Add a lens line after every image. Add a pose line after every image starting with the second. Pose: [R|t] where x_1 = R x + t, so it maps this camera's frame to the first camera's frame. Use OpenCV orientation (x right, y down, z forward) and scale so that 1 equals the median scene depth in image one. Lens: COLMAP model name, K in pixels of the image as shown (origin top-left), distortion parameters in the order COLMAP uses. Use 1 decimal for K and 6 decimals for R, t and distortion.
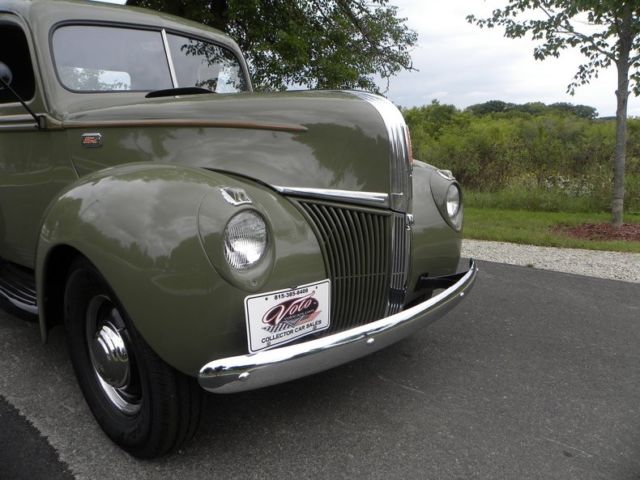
lens RADIAL K [[484.8, 0, 320.0], [0, 484.8, 240.0], [0, 0, 1]] dist [-0.153241, 0.095079]
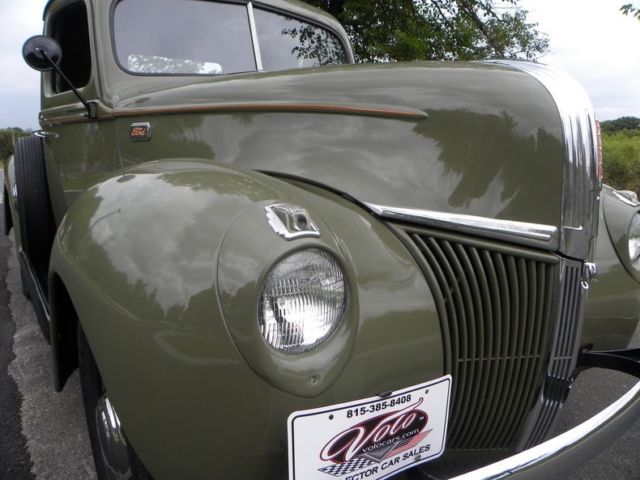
lens RADIAL K [[484.8, 0, 320.0], [0, 484.8, 240.0], [0, 0, 1]] dist [-0.153241, 0.095079]
pose [[0.973123, 0.062736, -0.221576, -0.012138], [-0.068192, 0.997526, -0.017053, -0.042040], [0.219958, 0.031704, 0.974994, 0.314960]]
